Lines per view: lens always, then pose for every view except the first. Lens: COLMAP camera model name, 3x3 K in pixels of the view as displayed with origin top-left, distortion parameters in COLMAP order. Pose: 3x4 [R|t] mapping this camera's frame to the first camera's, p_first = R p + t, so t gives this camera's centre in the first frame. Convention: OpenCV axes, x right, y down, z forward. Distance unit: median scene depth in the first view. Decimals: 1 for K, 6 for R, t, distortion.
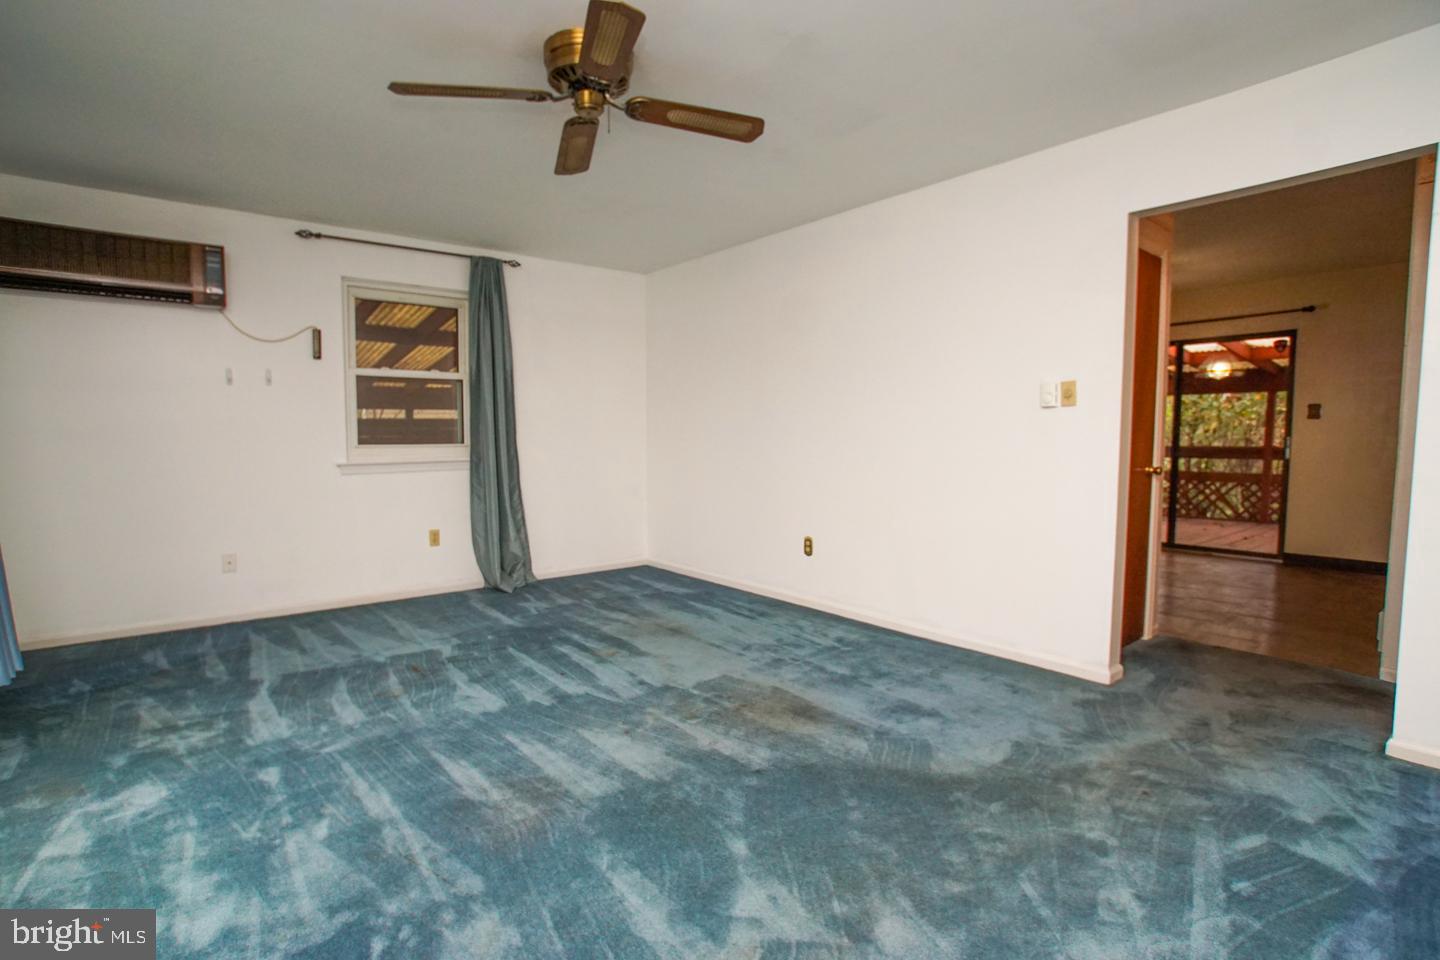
lens RADIAL K [[692.9, 0, 720.0], [0, 692.9, 480.0], [0, 0, 1]] dist [-0.067499, 0.000017]
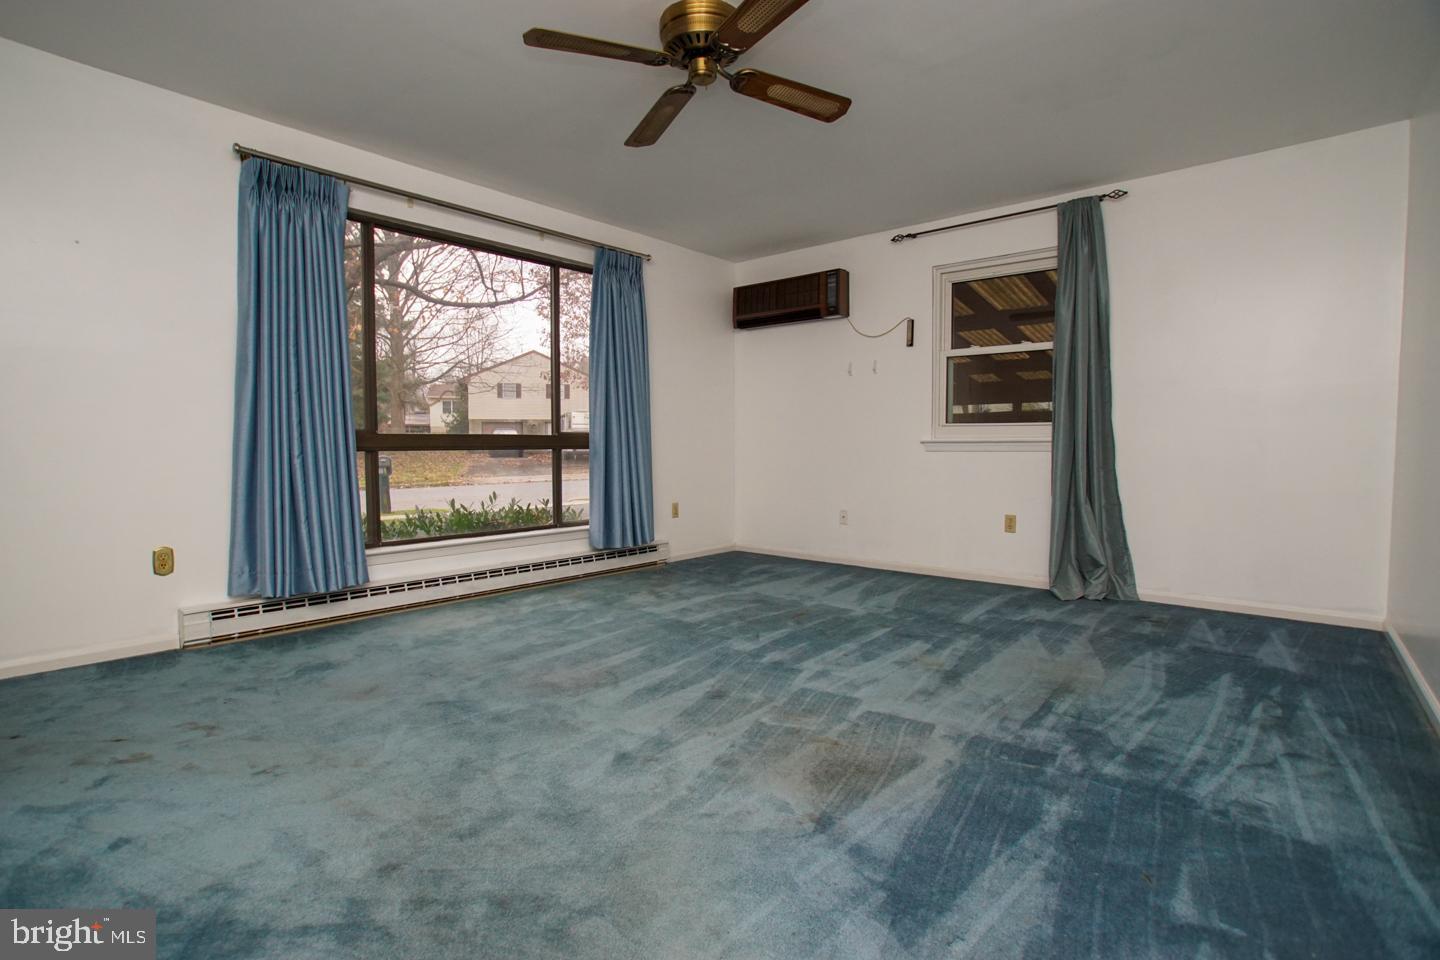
lens RADIAL K [[688.5, 0, 700.7], [0, 688.5, 477.8], [0, 0, 1]] dist [-0.075719, 0.033704]
pose [[0.159015, 0.043937, -0.986298, 0.454280], [-0.071856, 0.996875, 0.032823, 0.024800], [0.984658, 0.065652, 0.161675, 0.474074]]
